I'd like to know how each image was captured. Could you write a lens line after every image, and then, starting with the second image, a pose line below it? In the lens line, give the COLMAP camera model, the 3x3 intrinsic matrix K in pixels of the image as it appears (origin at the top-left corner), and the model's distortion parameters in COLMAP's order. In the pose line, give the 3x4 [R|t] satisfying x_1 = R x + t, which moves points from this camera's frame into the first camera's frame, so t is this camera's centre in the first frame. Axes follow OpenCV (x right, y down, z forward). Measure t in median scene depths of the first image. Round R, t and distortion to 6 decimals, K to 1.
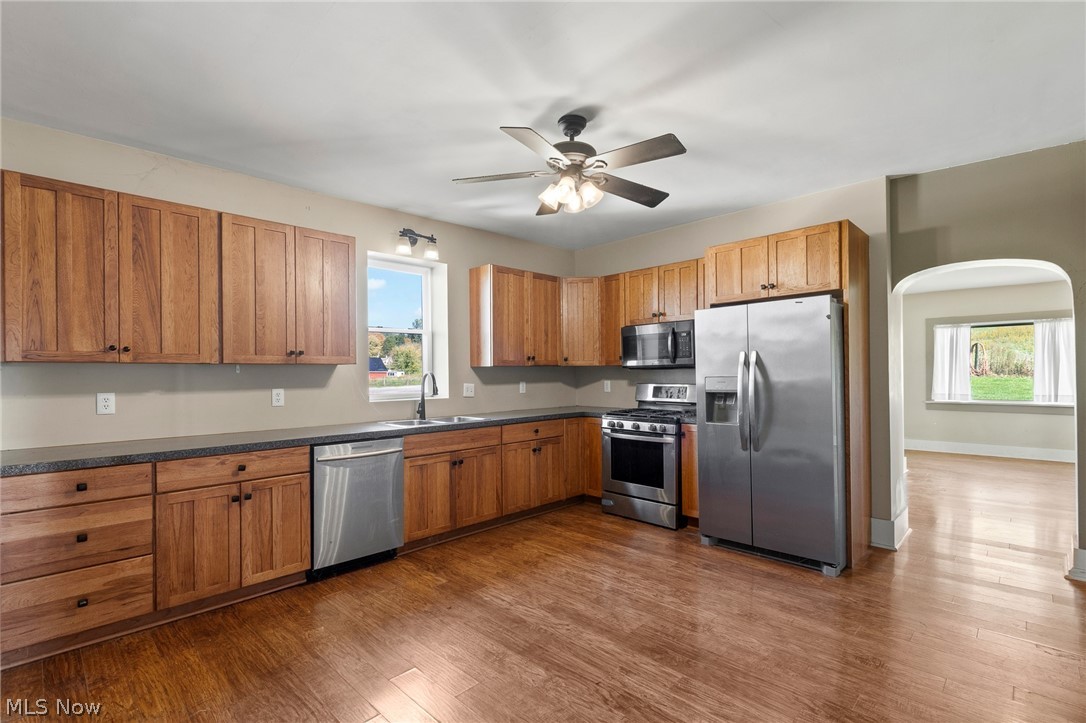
lens RADIAL K [[497.6, 0, 541.6], [0, 497.6, 372.8], [0, 0, 1]] dist [0.003205, -0.002551]
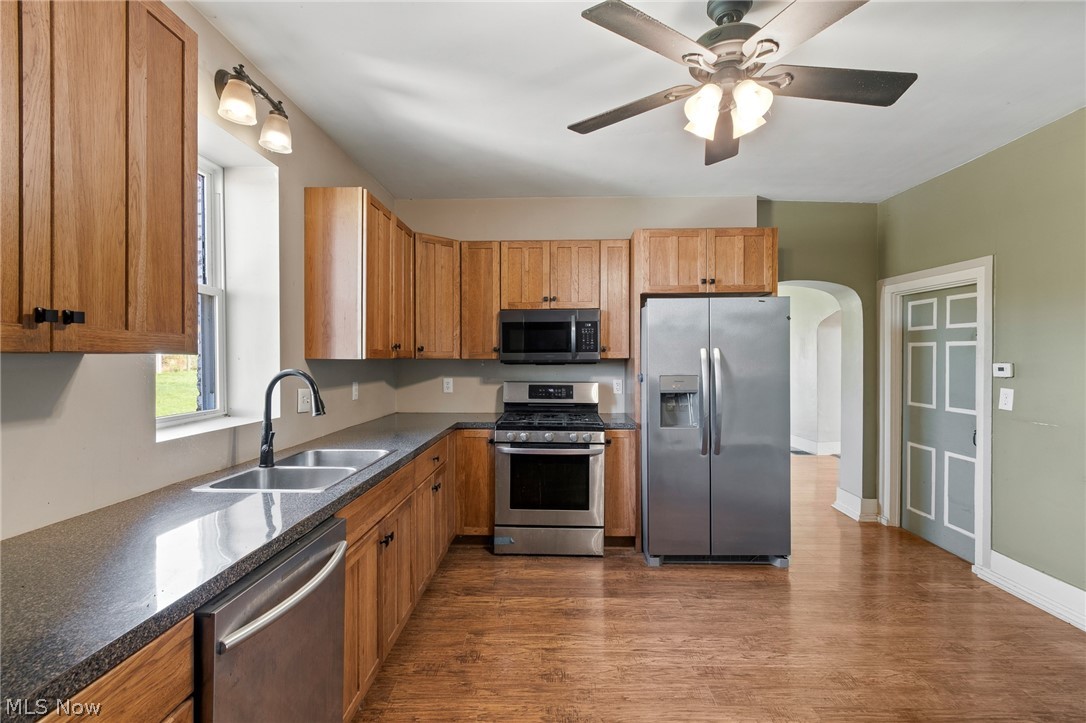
lens RADIAL K [[497.6, 0, 541.3], [0, 497.6, 362.9], [0, 0, 1]] dist [0.003205, -0.002551]
pose [[0.727569, 0.005807, 0.686010, -0.439093], [-0.007286, 0.999973, -0.000738, -0.012300], [-0.685996, -0.004461, 0.727592, 0.519244]]
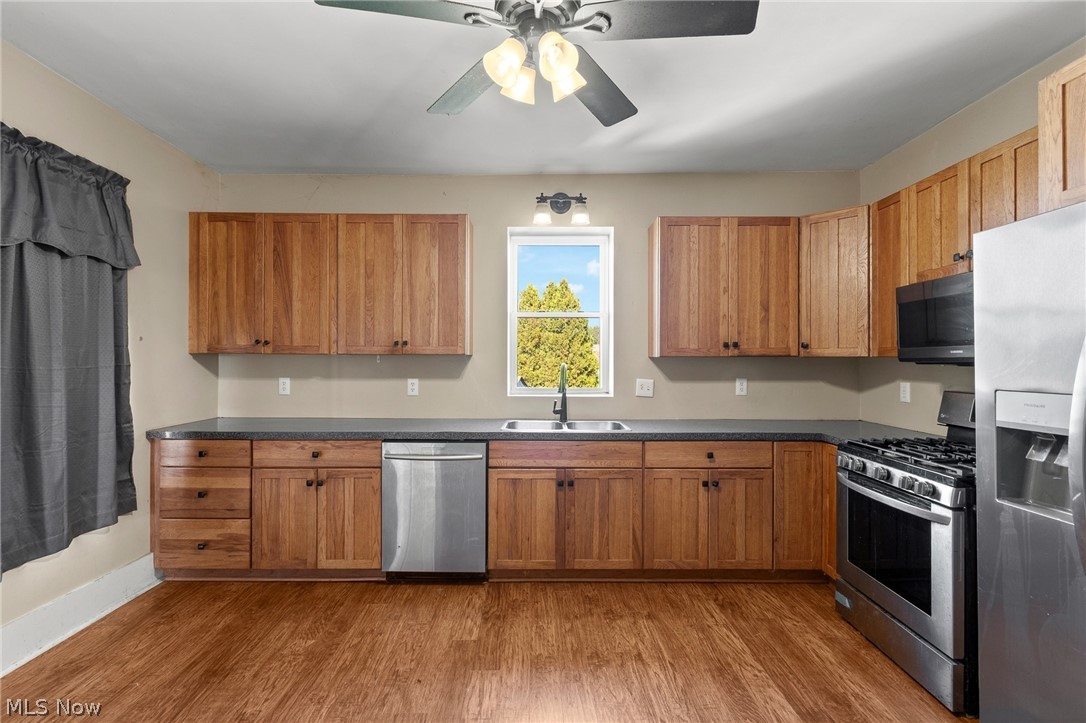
lens RADIAL K [[497.6, 0, 544.4], [0, 497.6, 357.1], [0, 0, 1]] dist [0.003205, -0.002551]
pose [[0.713055, 0.008938, -0.701051, 0.359957], [-0.009964, 0.999947, 0.002614, -0.016342], [0.701037, 0.005121, 0.713107, 0.451160]]
